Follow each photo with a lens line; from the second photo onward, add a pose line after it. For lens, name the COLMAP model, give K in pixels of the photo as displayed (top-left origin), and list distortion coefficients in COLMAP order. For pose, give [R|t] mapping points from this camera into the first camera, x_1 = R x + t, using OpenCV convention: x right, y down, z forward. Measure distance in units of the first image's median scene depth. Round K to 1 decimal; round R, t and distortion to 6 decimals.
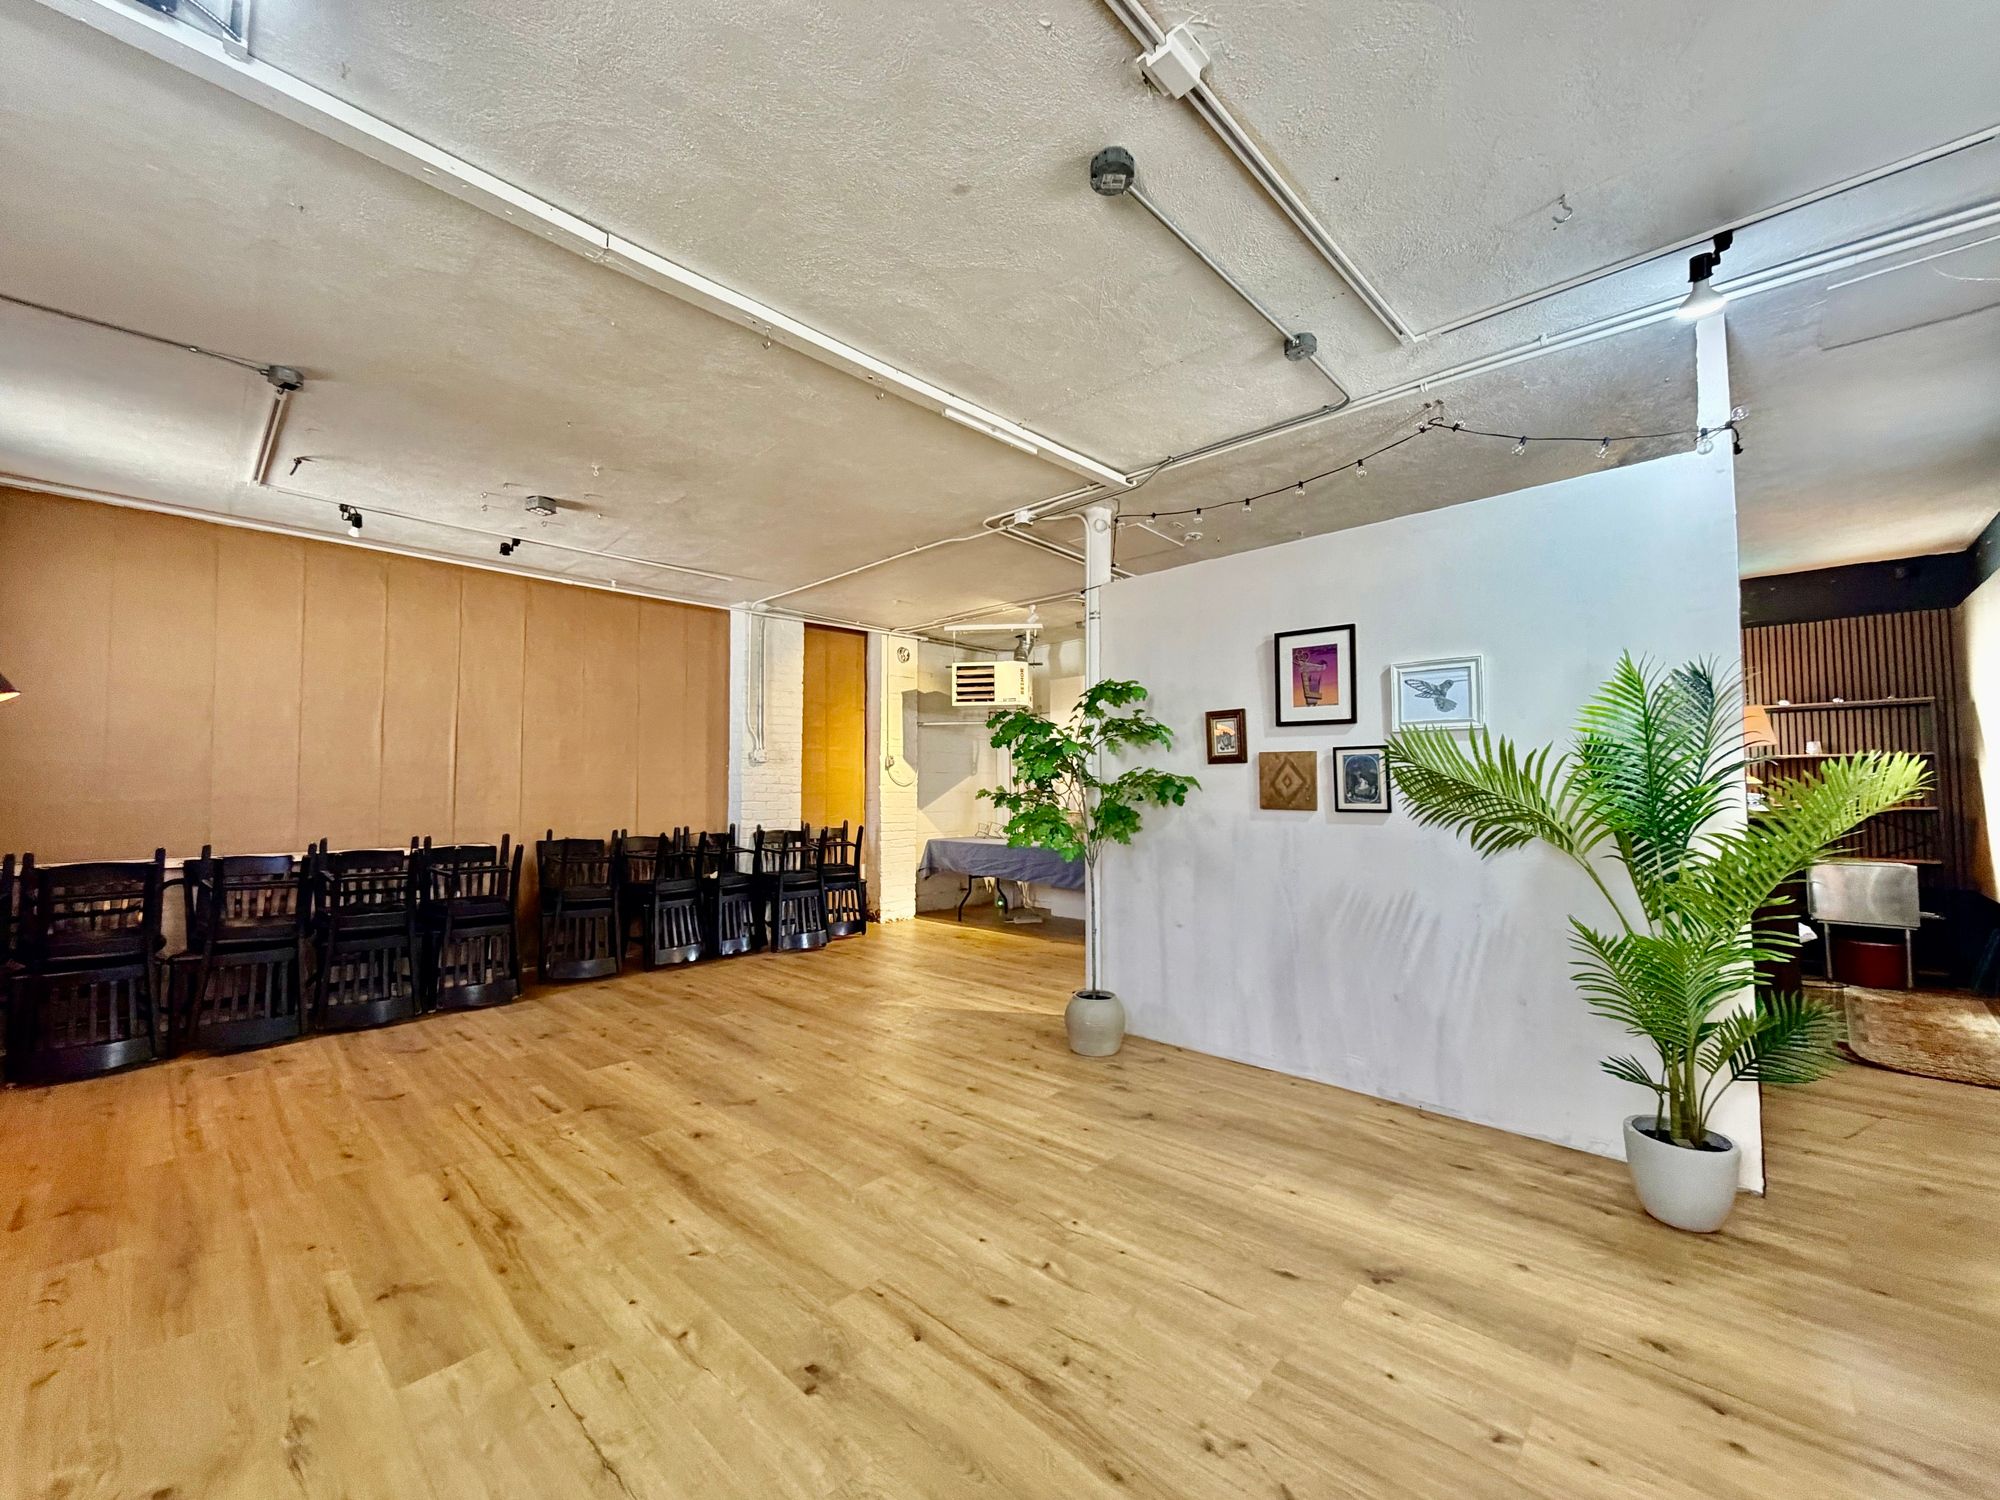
lens RADIAL K [[796.0, 0, 1004.8], [0, 796.0, 750.6], [0, 0, 1]] dist [-0.000433, -0.001674]
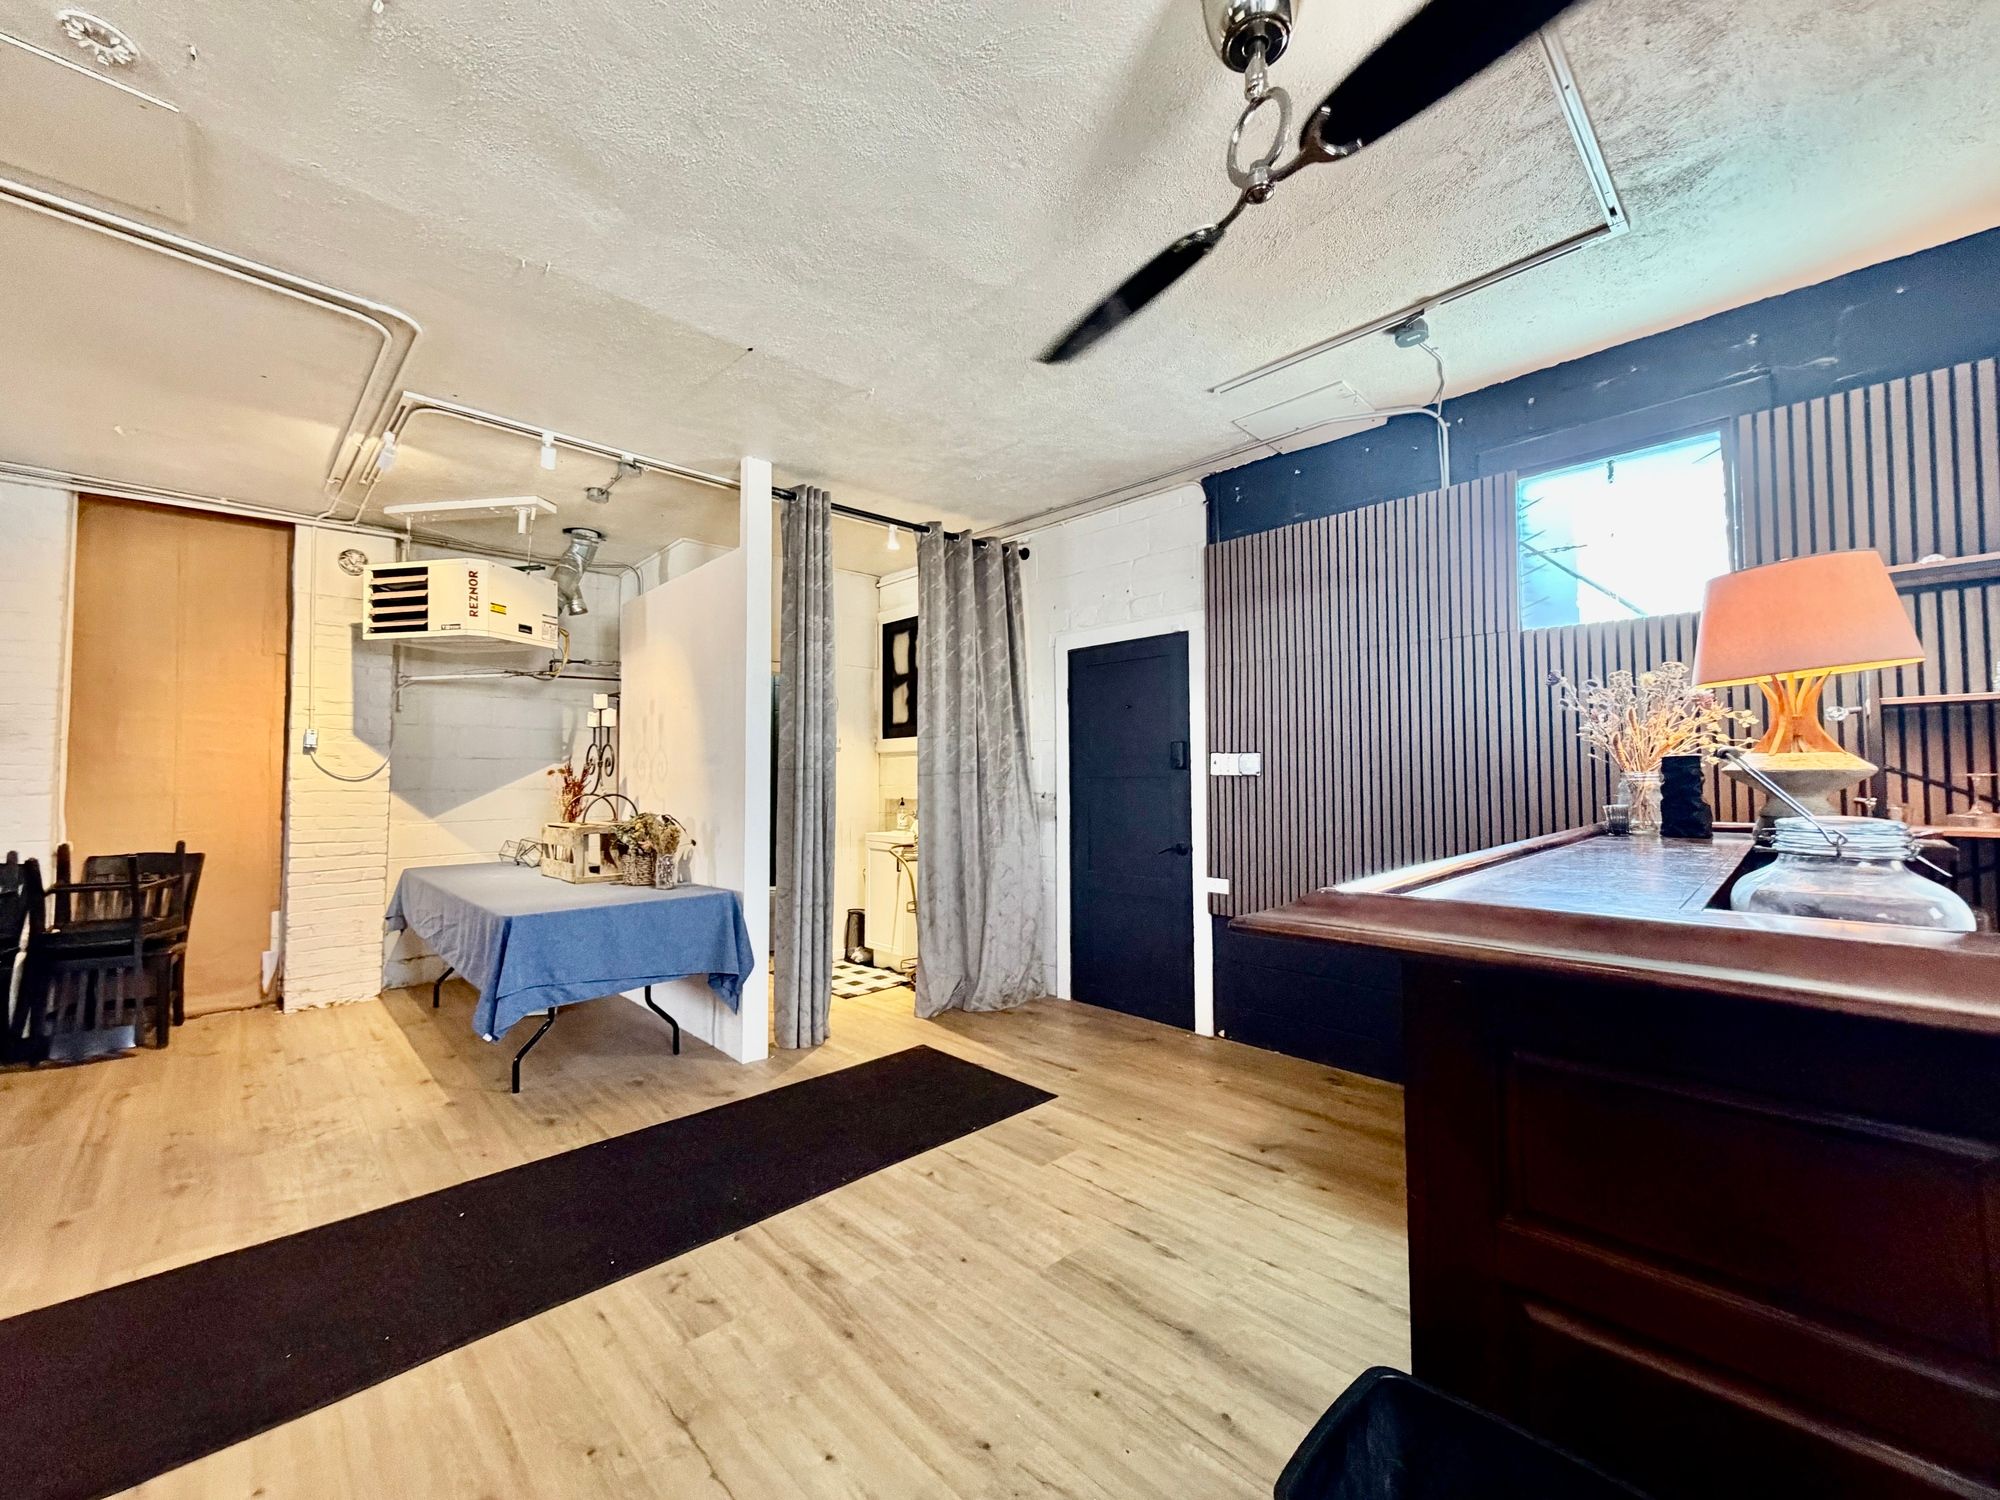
lens RADIAL K [[796.0, 0, 1006.6], [0, 796.0, 744.2], [0, 0, 1]] dist [-0.000433, -0.001674]
pose [[0.999008, -0.005905, -0.044146, 1.005759], [0.006246, 0.999952, 0.007576, 0.041163], [0.044099, -0.007844, 0.998996, 1.084718]]
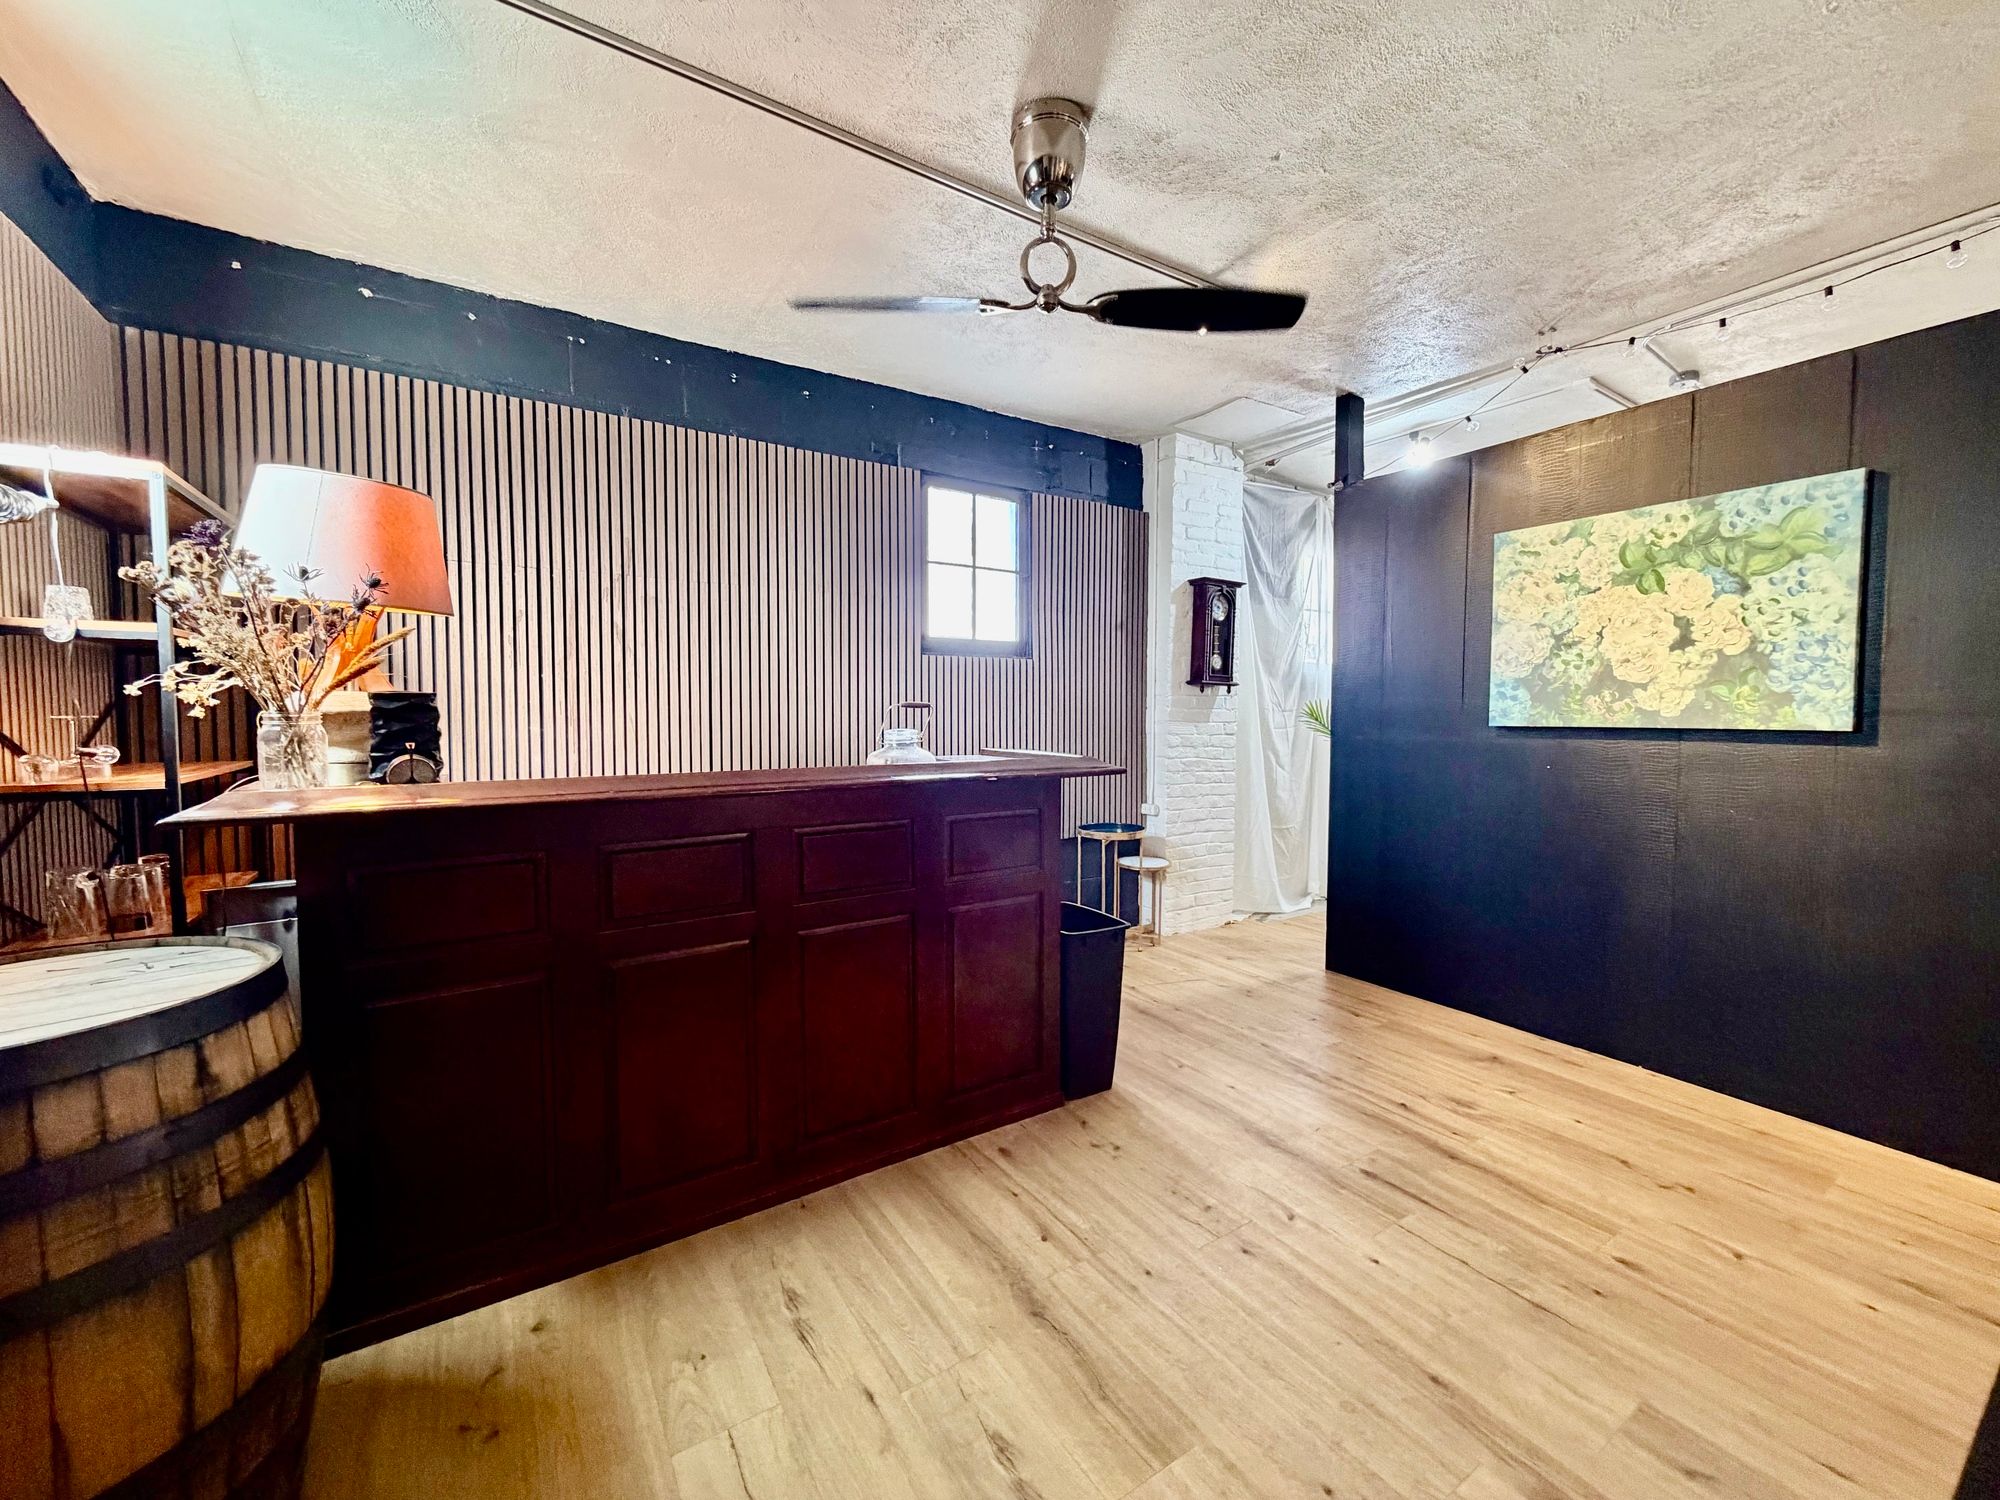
lens RADIAL K [[796.0, 0, 1001.1], [0, 796.0, 751.4], [0, 0, 1]] dist [-0.000433, -0.001674]
pose [[-0.969959, -0.013750, 0.242880, 1.008057], [-0.012229, 0.999895, 0.007765, 0.093028], [-0.242962, 0.004562, -0.970025, 2.248650]]
